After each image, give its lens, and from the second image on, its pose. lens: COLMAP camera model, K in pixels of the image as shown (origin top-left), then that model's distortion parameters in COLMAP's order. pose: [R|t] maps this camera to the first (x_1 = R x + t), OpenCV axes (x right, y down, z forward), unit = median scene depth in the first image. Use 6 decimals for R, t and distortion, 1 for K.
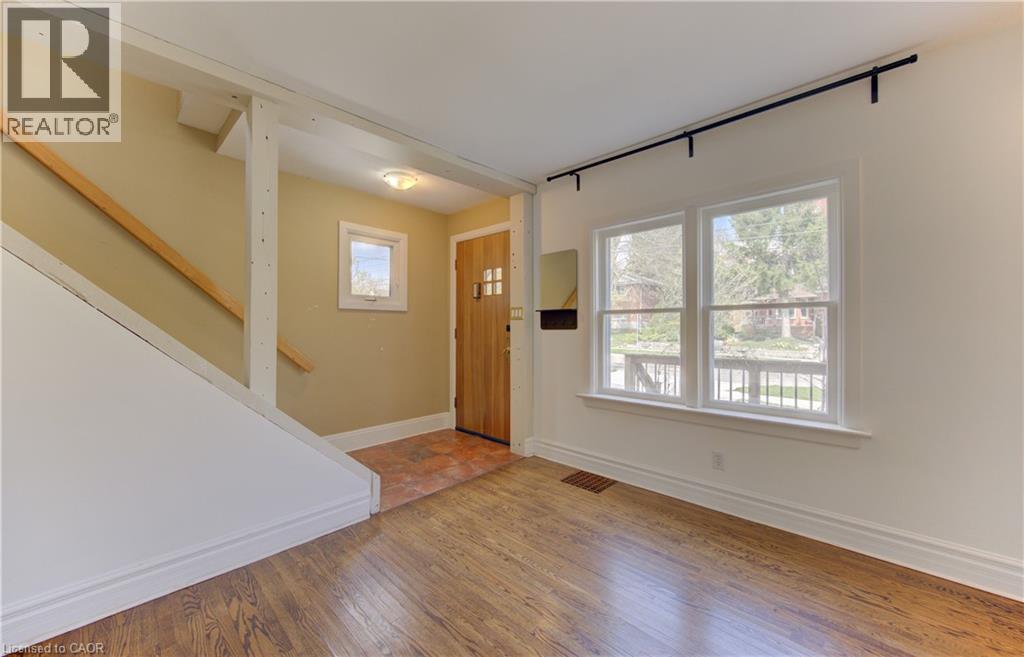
lens RADIAL K [[395.7, 0, 507.2], [0, 395.7, 325.6], [0, 0, 1]] dist [0.000618, 0.000036]
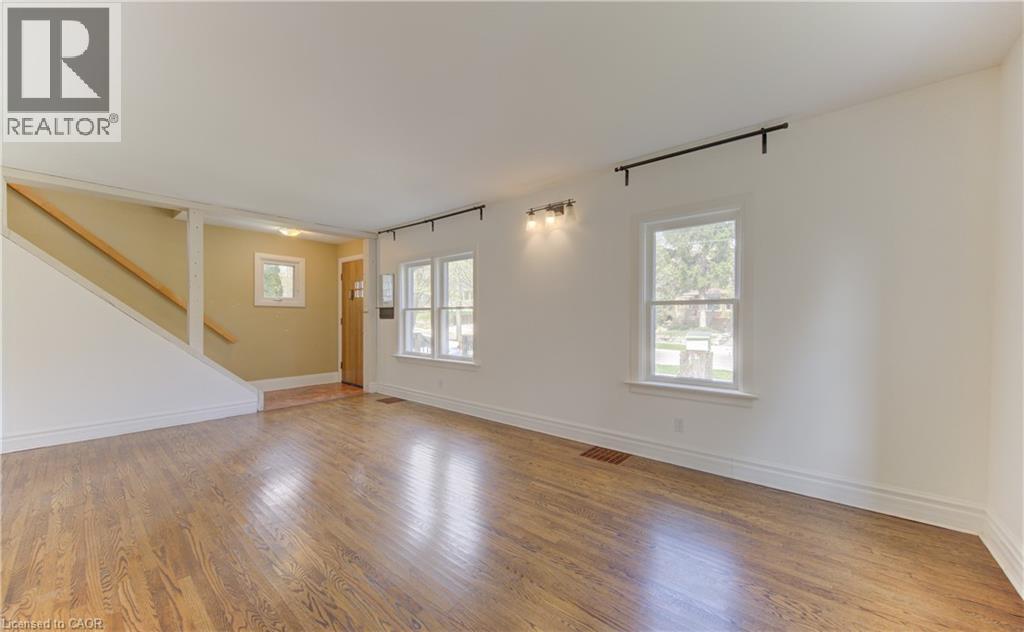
lens RADIAL K [[378.3, 0, 514.2], [0, 378.3, 321.8], [0, 0, 1]] dist [0.002961, 0.000092]
pose [[0.995928, 0.003852, 0.090071, 0.483914], [-0.005158, 0.999885, 0.014276, -0.003541], [-0.090005, -0.014683, 0.995833, -0.636549]]
